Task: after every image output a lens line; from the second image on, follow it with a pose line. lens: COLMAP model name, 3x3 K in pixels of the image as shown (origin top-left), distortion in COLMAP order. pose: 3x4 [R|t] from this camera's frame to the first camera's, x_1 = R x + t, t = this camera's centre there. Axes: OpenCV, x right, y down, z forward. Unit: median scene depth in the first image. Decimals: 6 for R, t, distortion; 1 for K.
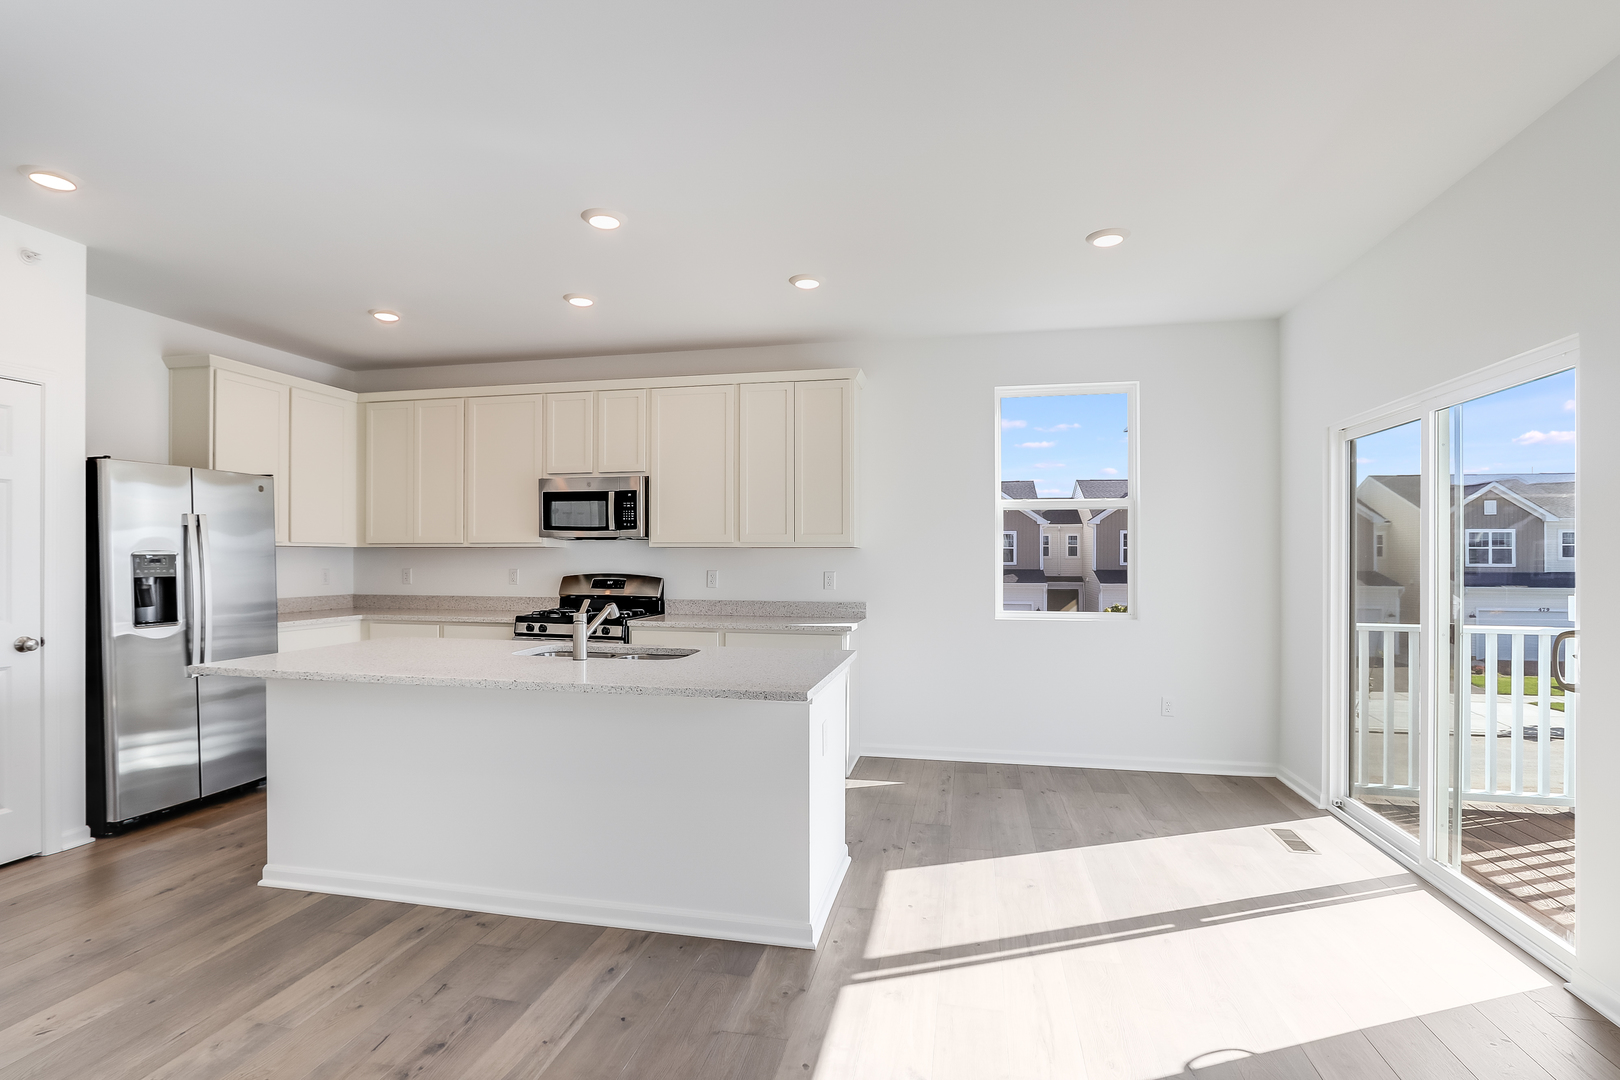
lens RADIAL K [[791.2, 0, 792.5], [0, 791.2, 551.3], [0, 0, 1]] dist [-0.003800, 0.000123]
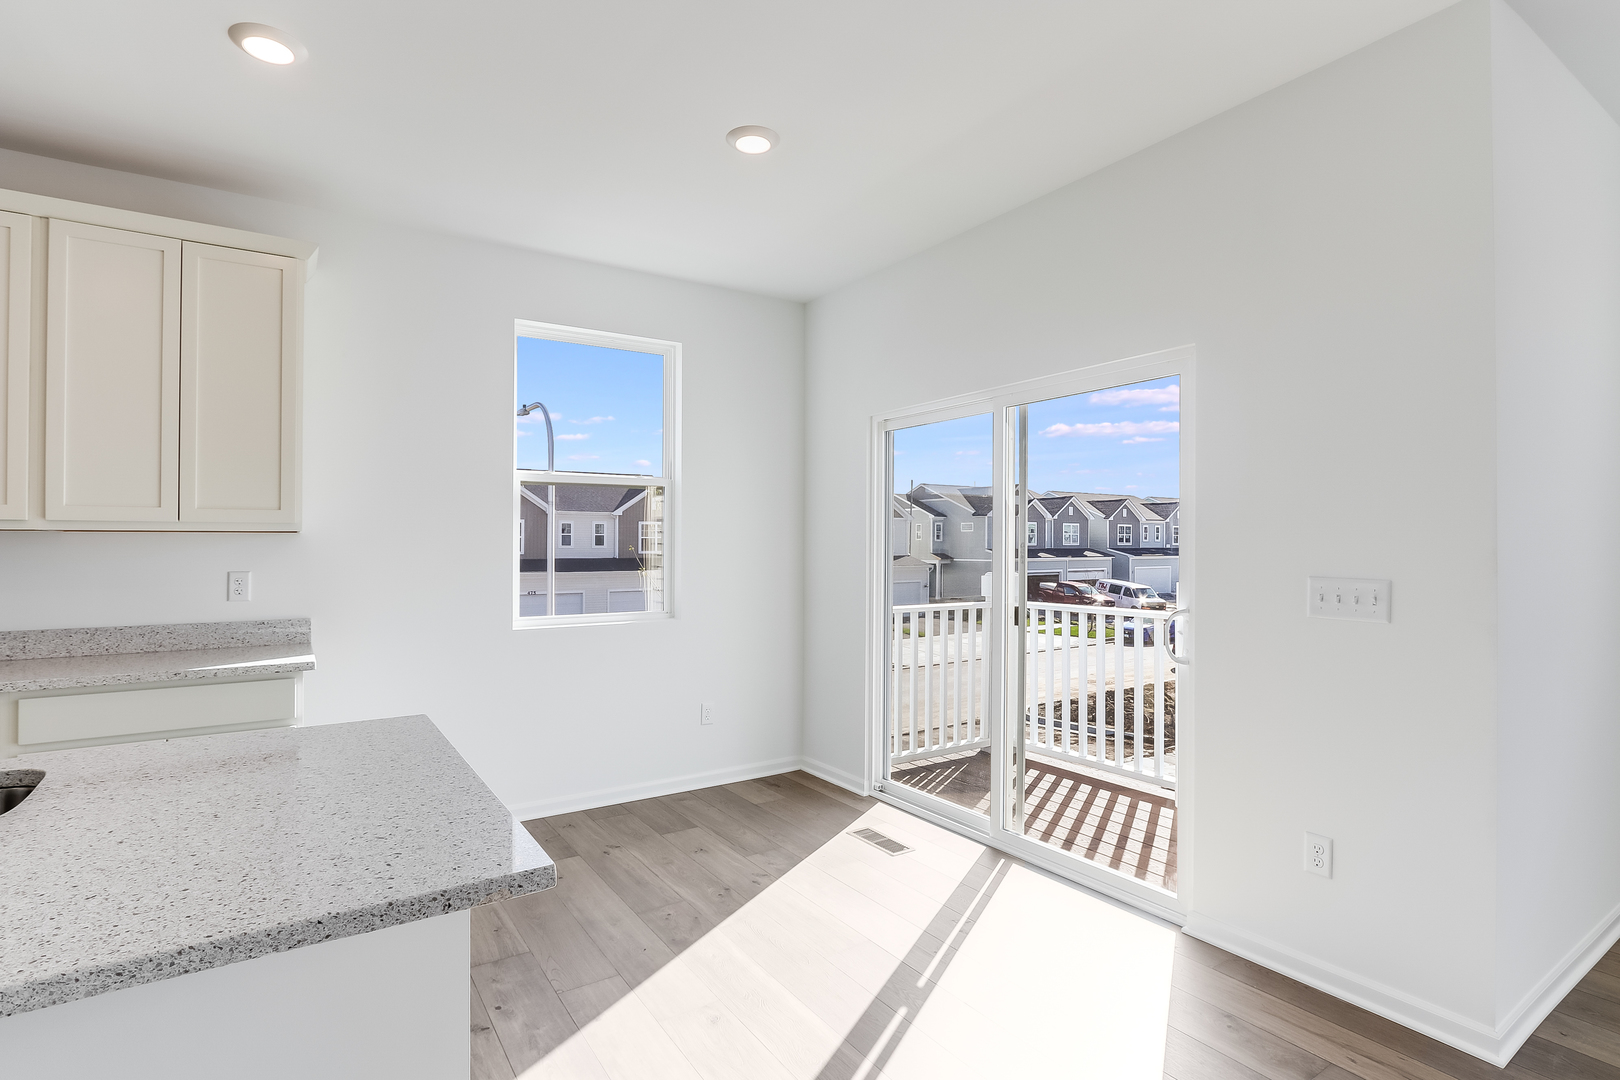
lens RADIAL K [[791.2, 0, 797.5], [0, 791.2, 543.4], [0, 0, 1]] dist [-0.003800, 0.000123]
pose [[0.701343, 0.000832, 0.712824, -0.099276], [-0.003119, 0.999993, 0.001901, 0.001389], [-0.712817, -0.003557, 0.701341, 0.315735]]
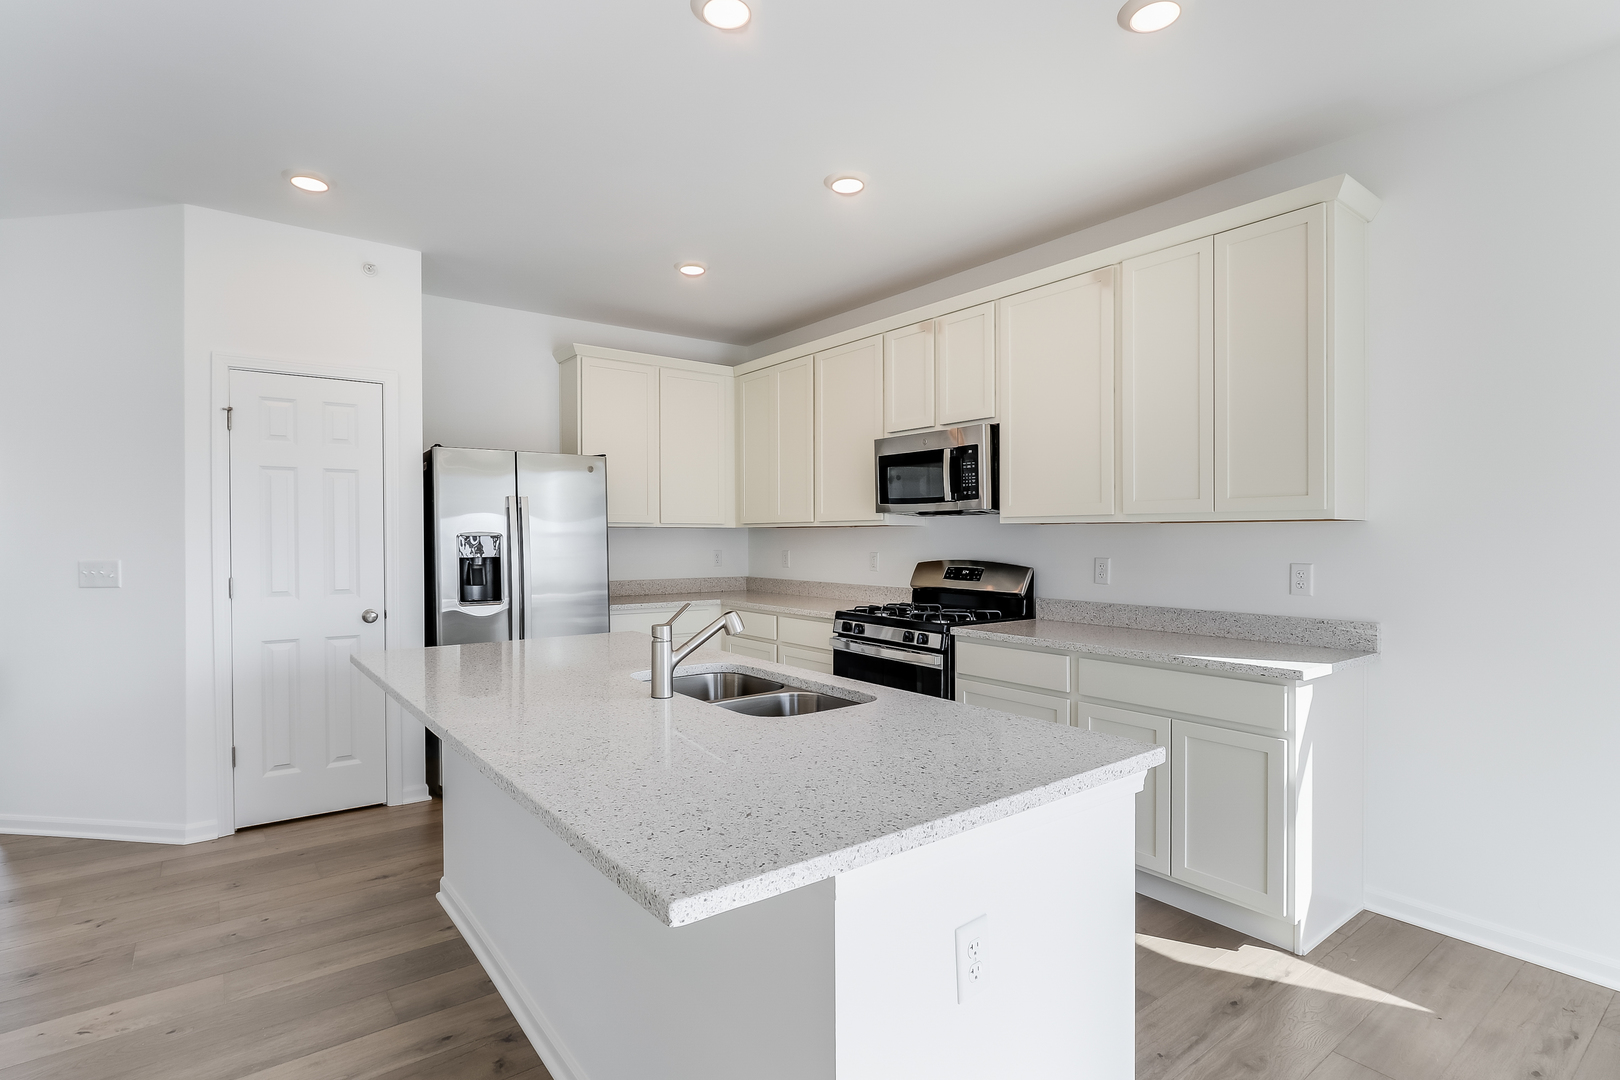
lens RADIAL K [[791.2, 0, 791.2], [0, 791.2, 541.9], [0, 0, 1]] dist [-0.003800, 0.000123]
pose [[0.759260, 0.002698, -0.650781, 0.156869], [0.004951, 0.999939, 0.009921, 0.003243], [0.650768, -0.010755, 0.759200, 0.394789]]
